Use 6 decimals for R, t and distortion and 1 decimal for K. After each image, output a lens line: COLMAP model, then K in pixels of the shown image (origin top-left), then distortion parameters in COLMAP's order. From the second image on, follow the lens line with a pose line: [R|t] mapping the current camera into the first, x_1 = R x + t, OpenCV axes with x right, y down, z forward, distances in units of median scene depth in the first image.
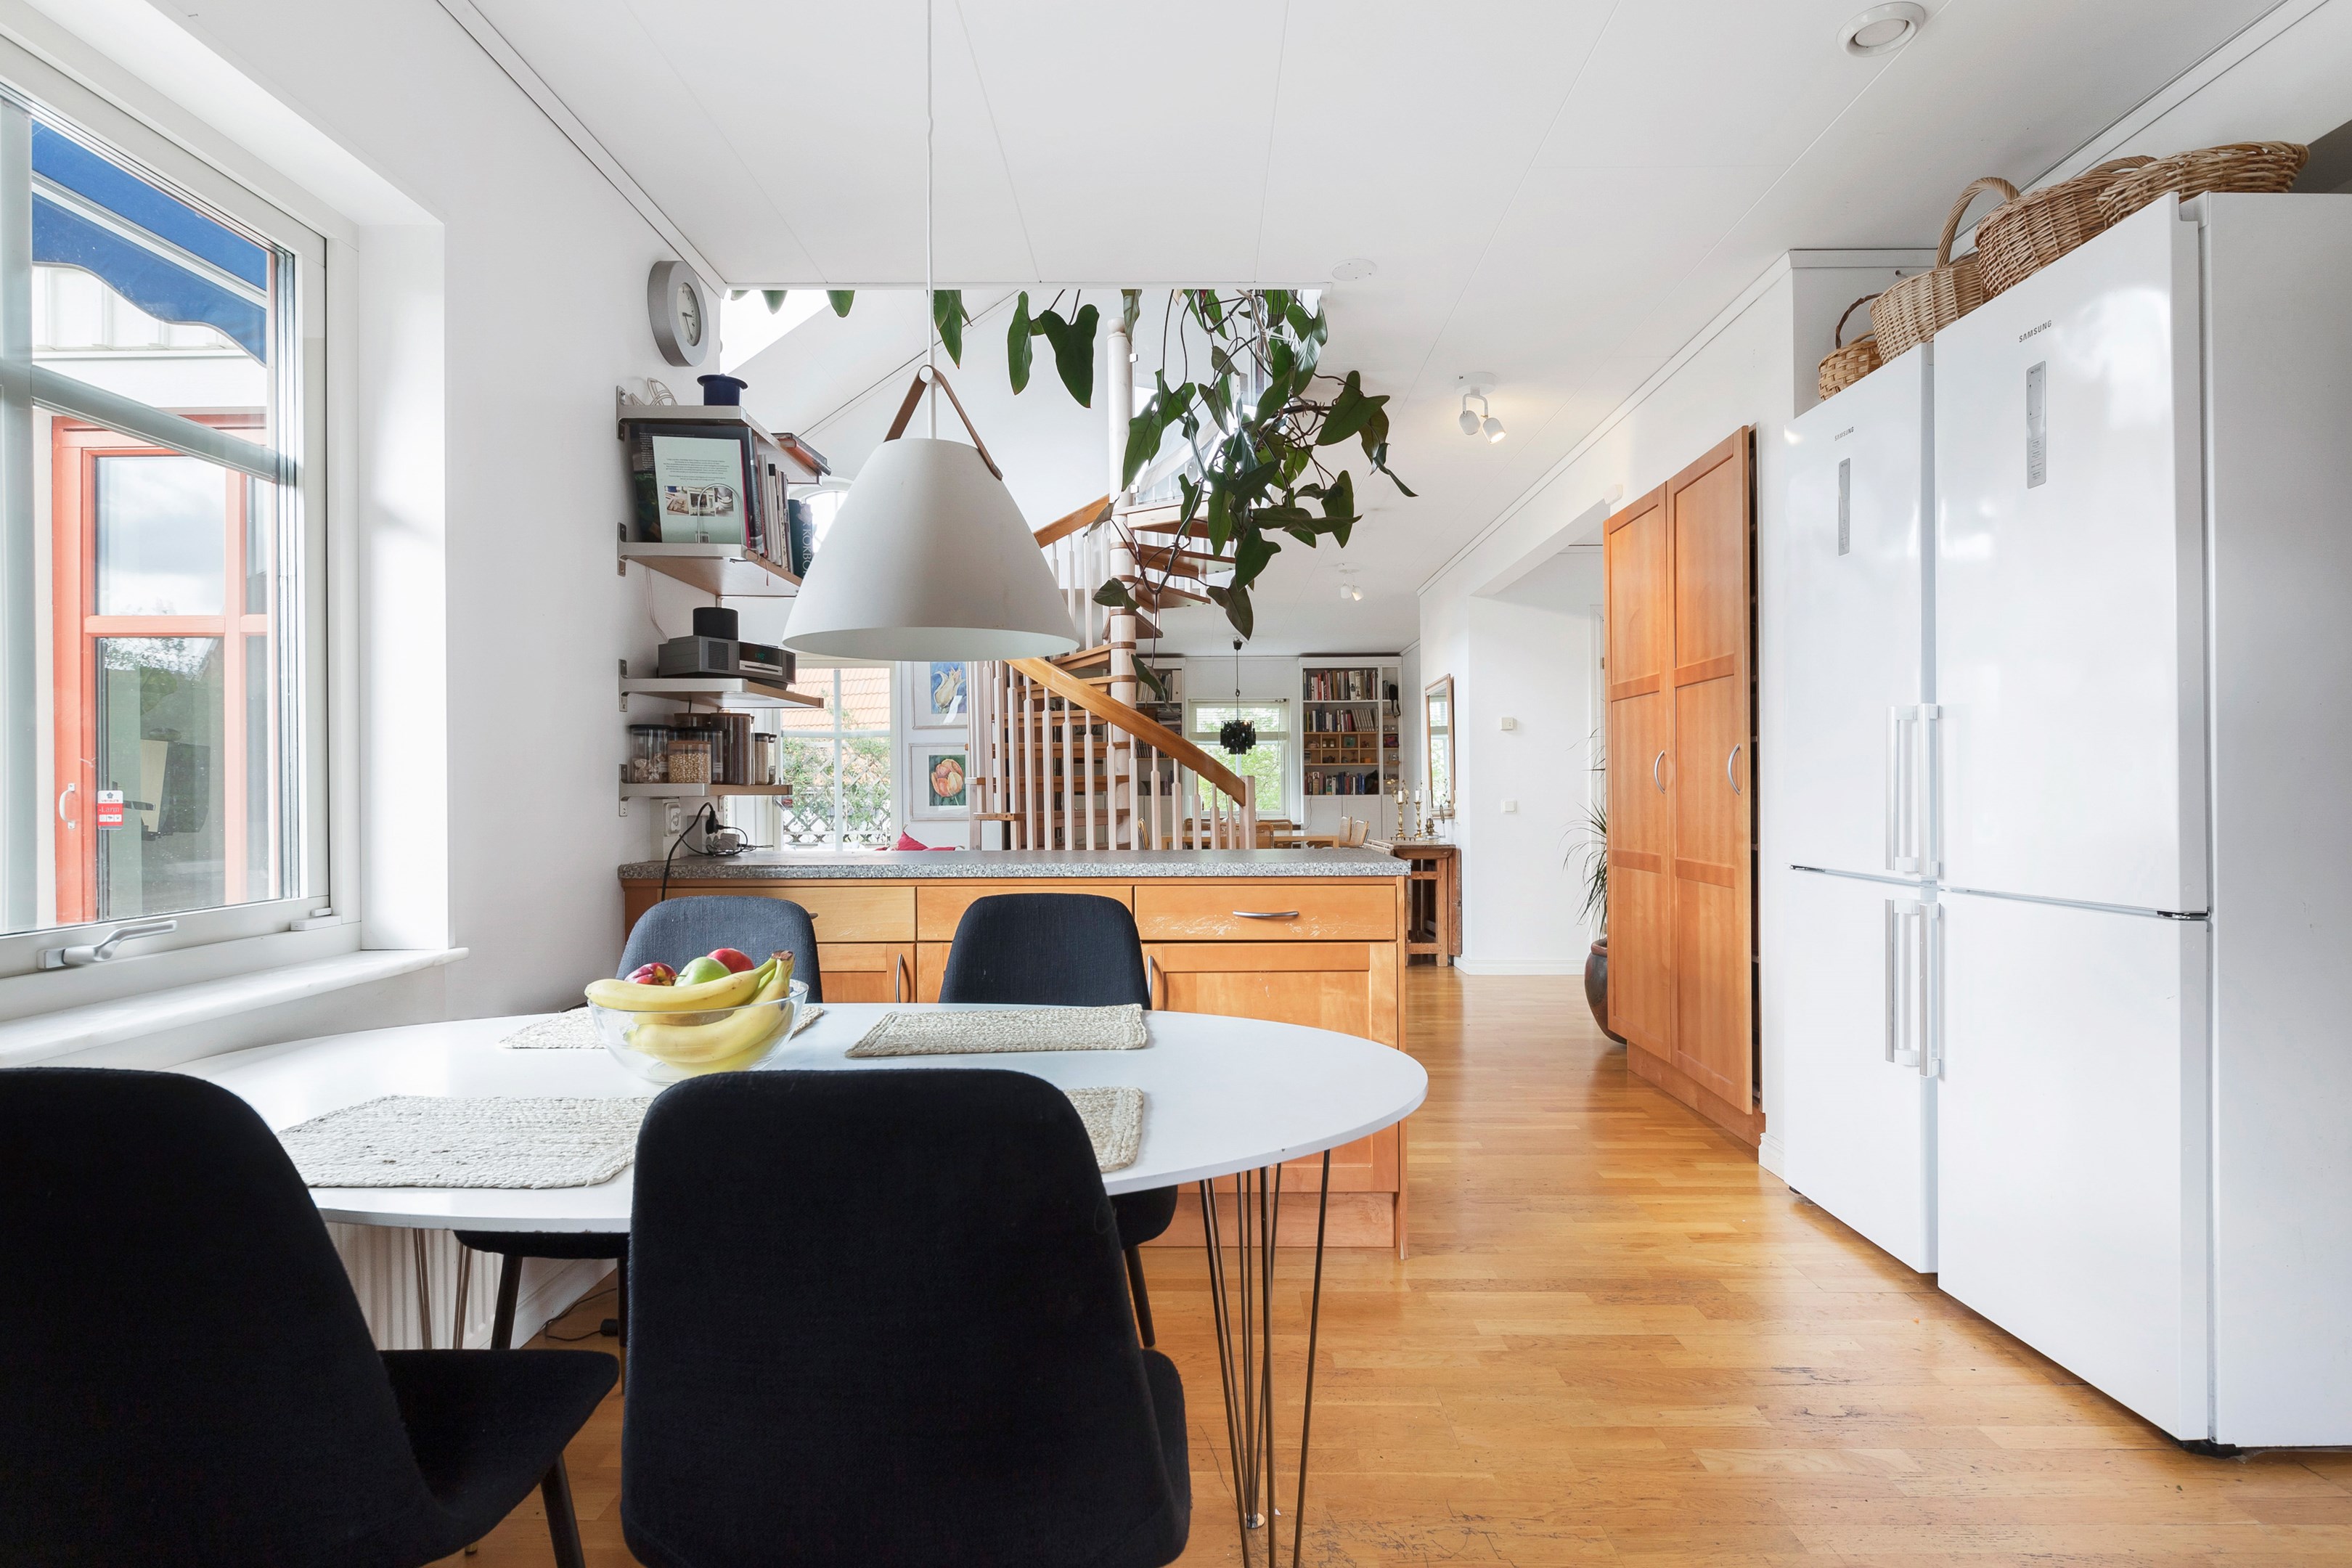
lens RADIAL K [[1195.8, 0, 1183.7], [0, 1195.8, 788.4], [0, 0, 1]] dist [0.001338, 0.000466]
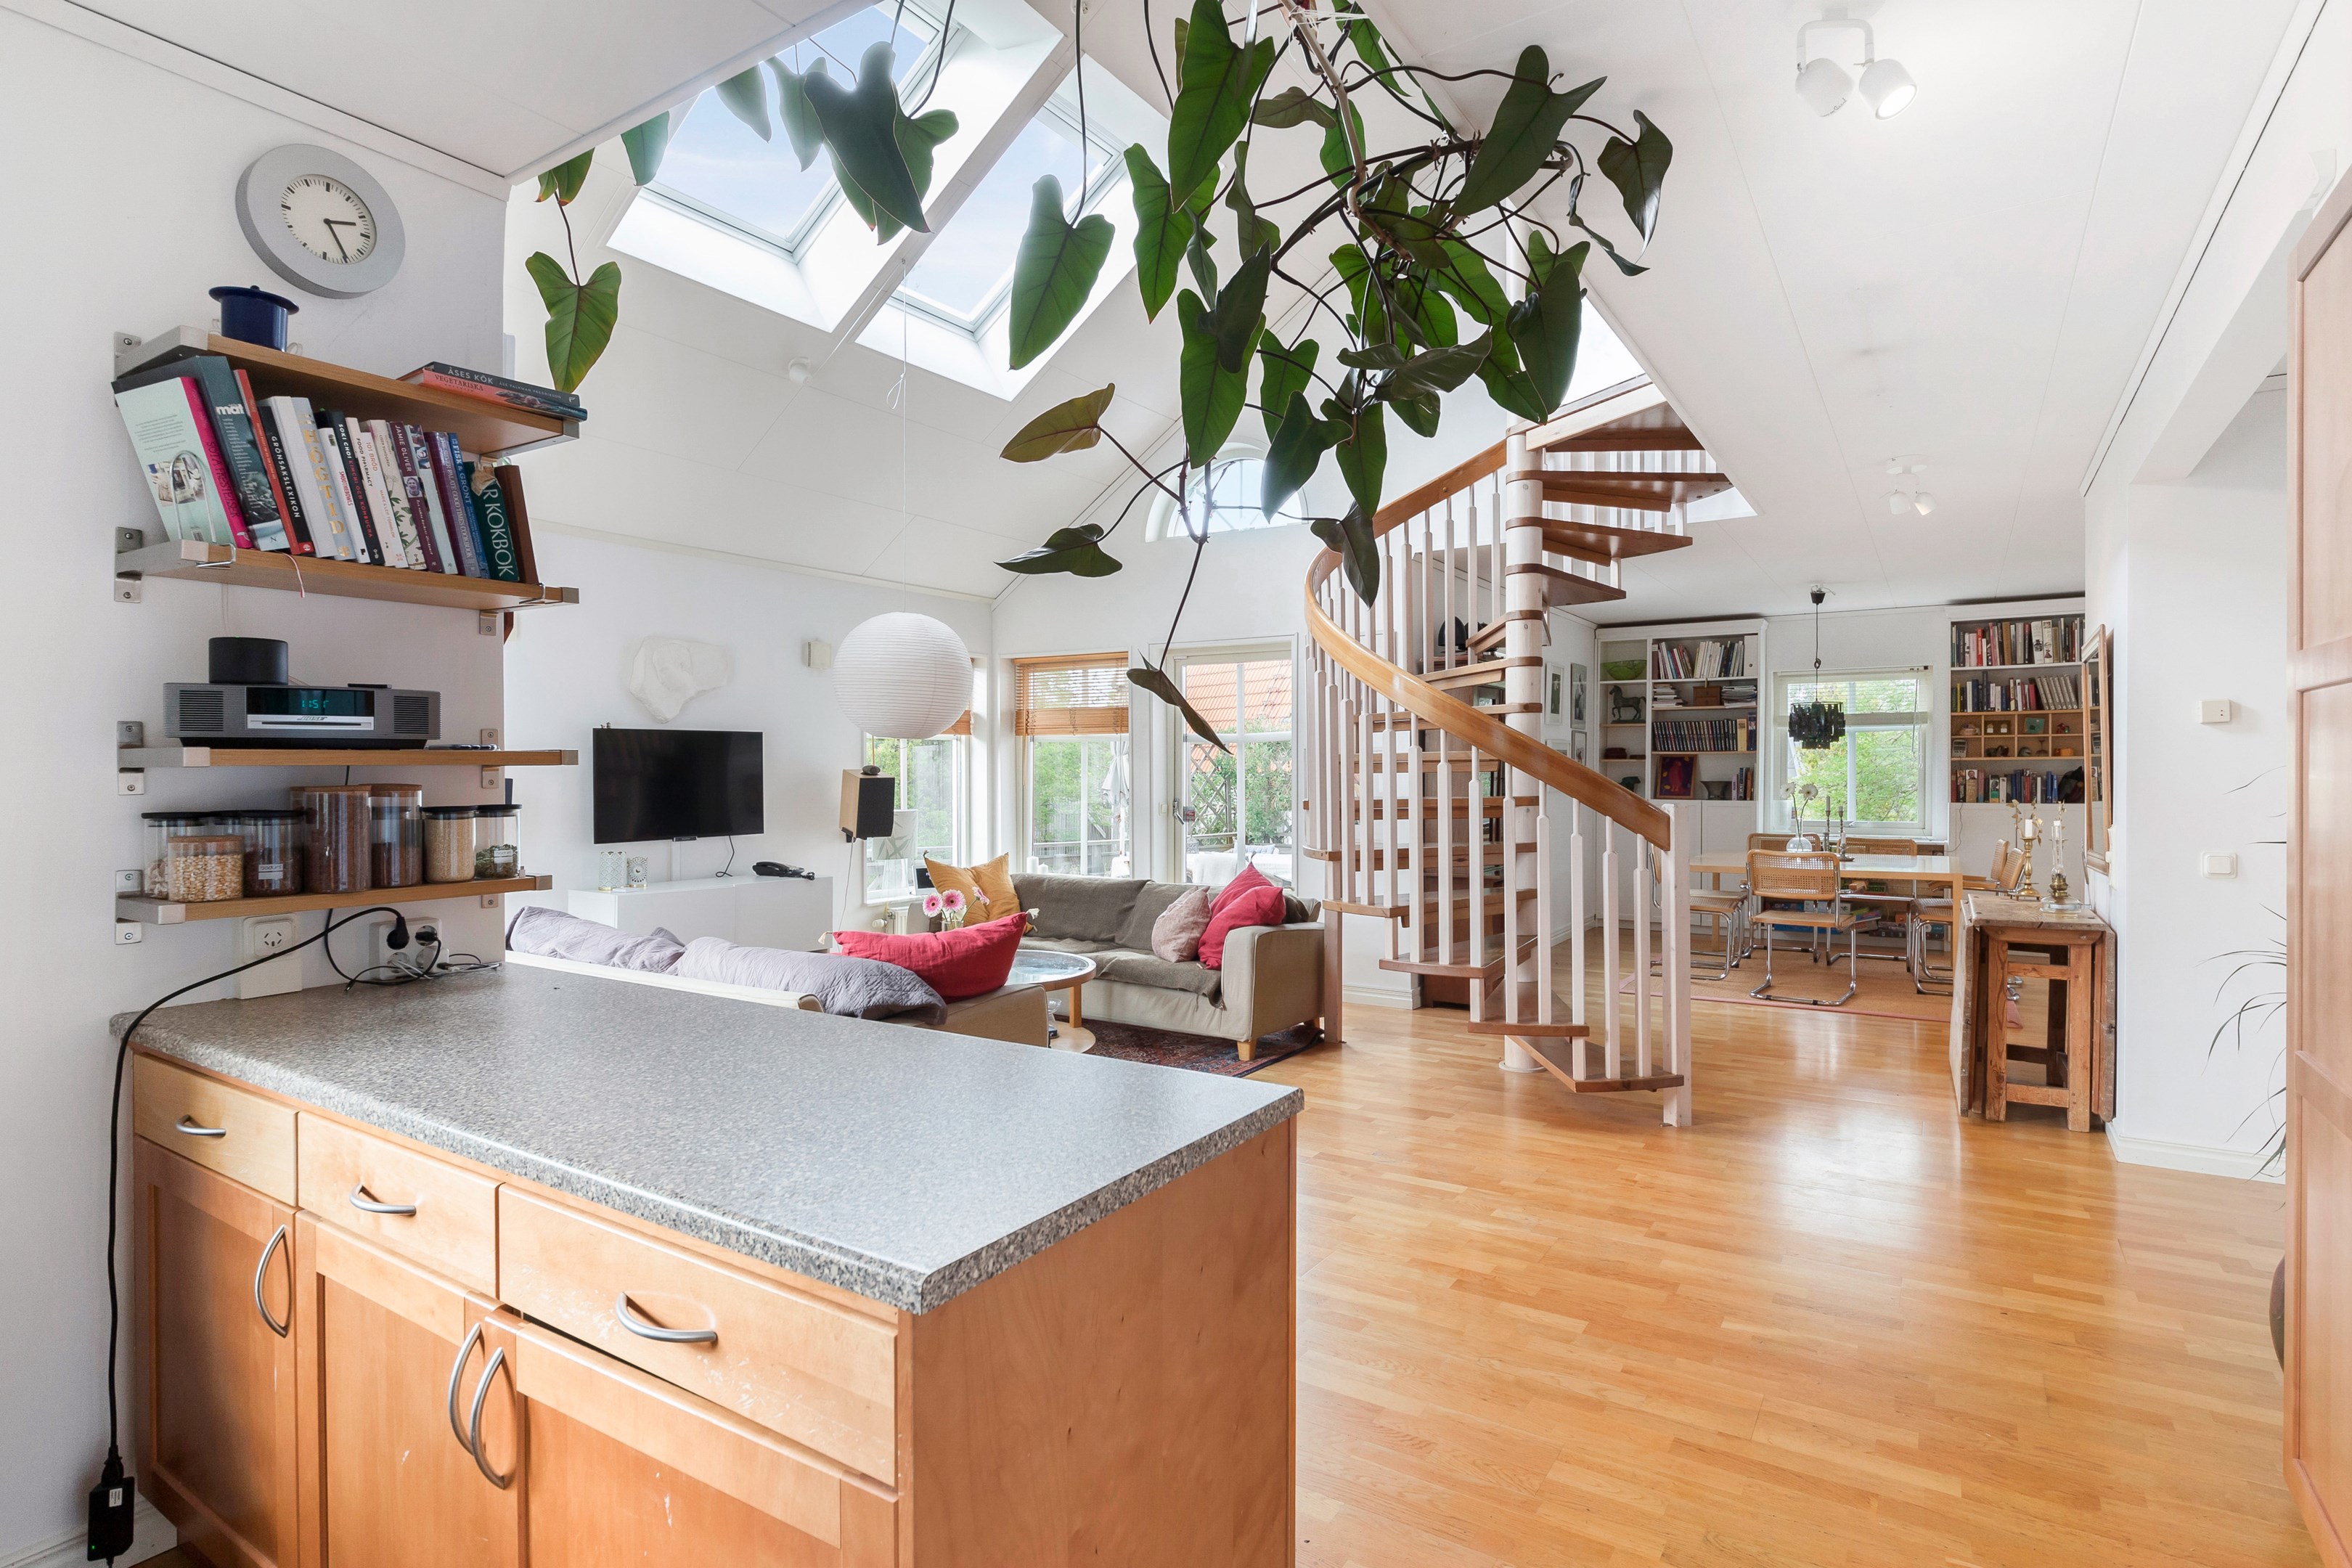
lens RADIAL K [[1195.8, 0, 1170.7], [0, 1195.8, 783.1], [0, 0, 1]] dist [0.001338, 0.000466]
pose [[0.843604, 0.006508, -0.536926, 0.092092], [0.001914, 0.999884, 0.015127, -0.017541], [0.536962, -0.013789, 0.843494, 0.163103]]
